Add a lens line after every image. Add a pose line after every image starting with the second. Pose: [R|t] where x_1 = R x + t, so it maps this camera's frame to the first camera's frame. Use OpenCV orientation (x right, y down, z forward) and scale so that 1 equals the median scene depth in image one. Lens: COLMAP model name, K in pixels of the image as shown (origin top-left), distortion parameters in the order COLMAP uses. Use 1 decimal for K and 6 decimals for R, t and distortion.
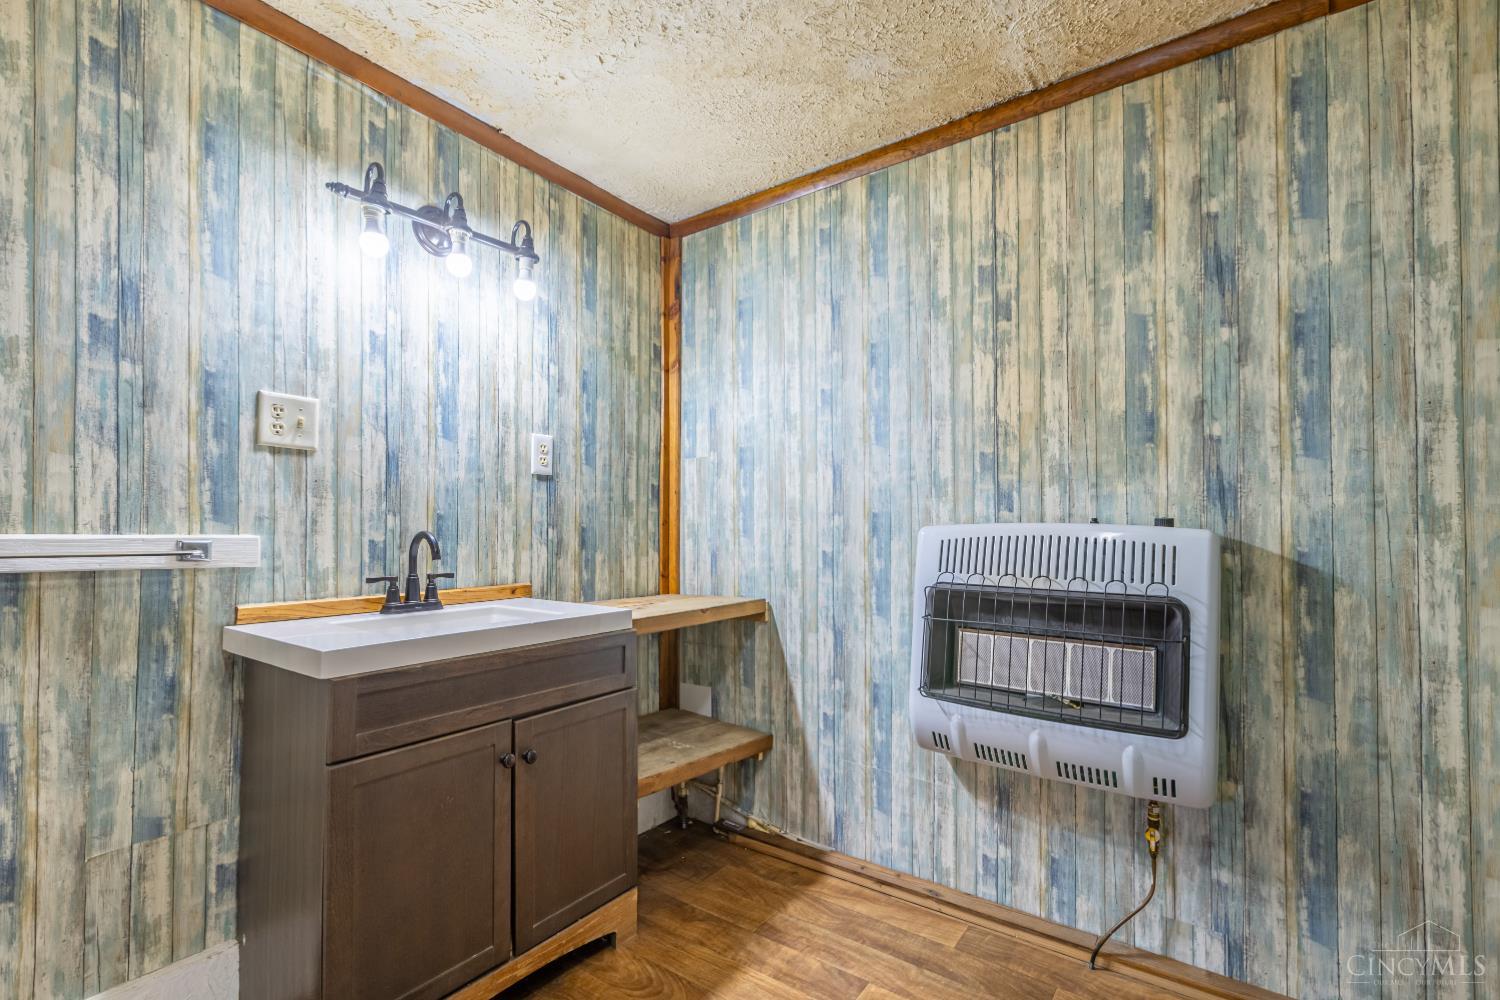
lens RADIAL K [[681.5, 0, 767.2], [0, 681.5, 526.5], [0, 0, 1]] dist [0.000456, -0.001001]
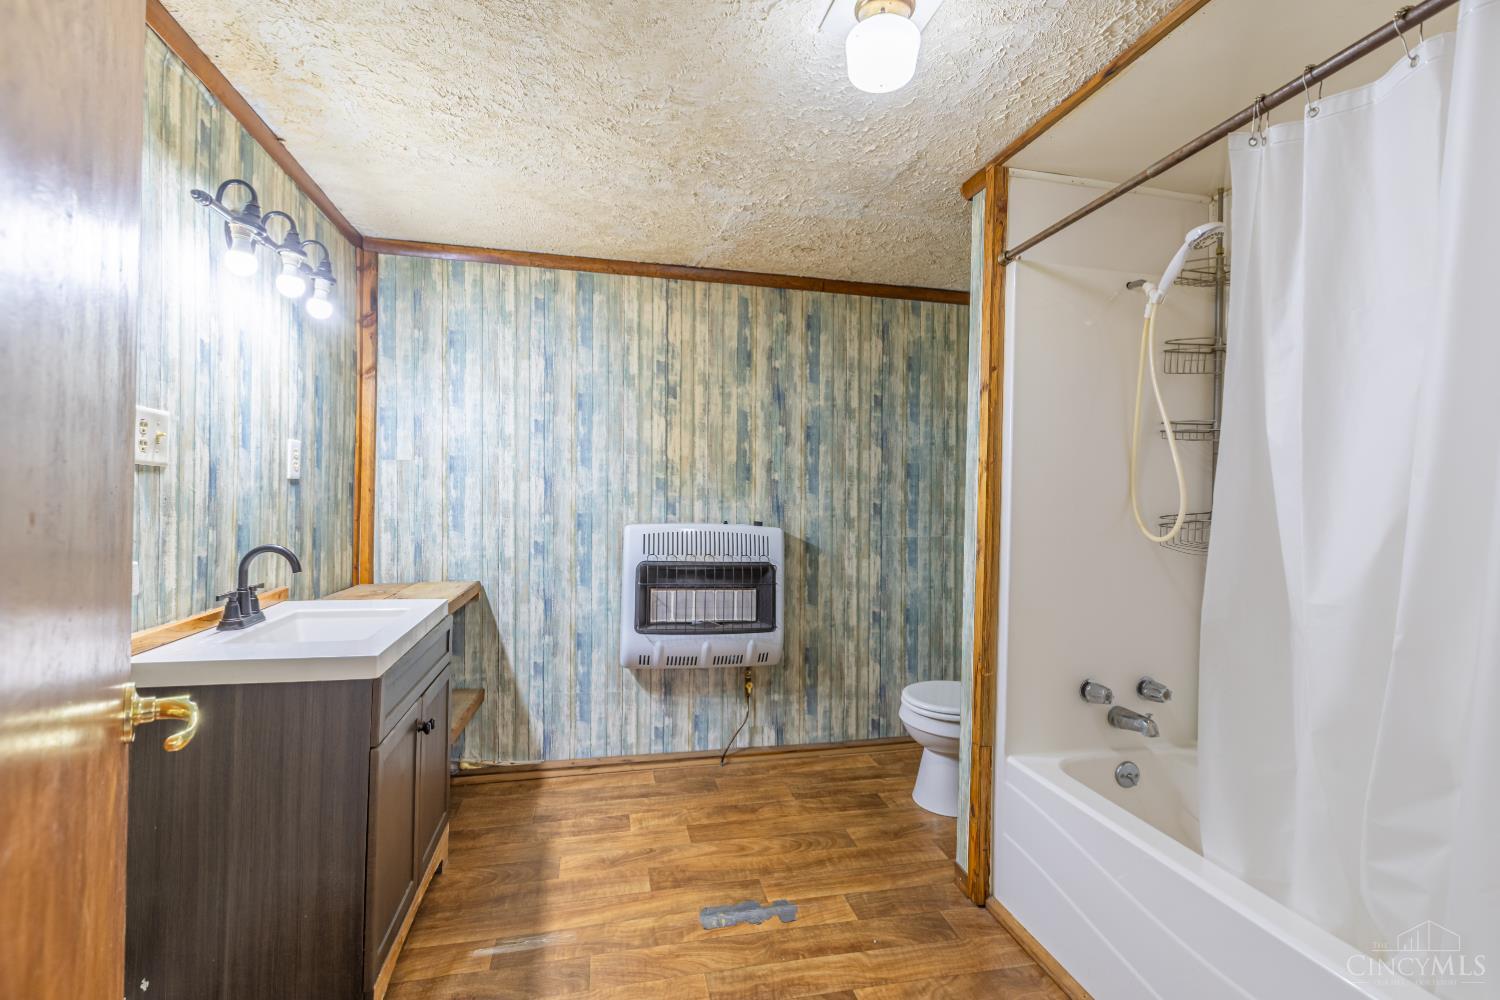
lens RADIAL K [[646.4, 0, 742.2], [0, 646.4, 500.7], [0, 0, 1]] dist [-0.003704, -0.000119]
pose [[0.669109, 0.003139, 0.743157, -0.594954], [-0.019195, 0.999730, 0.013059, -0.068544], [-0.742916, -0.023002, 0.668989, -0.144231]]
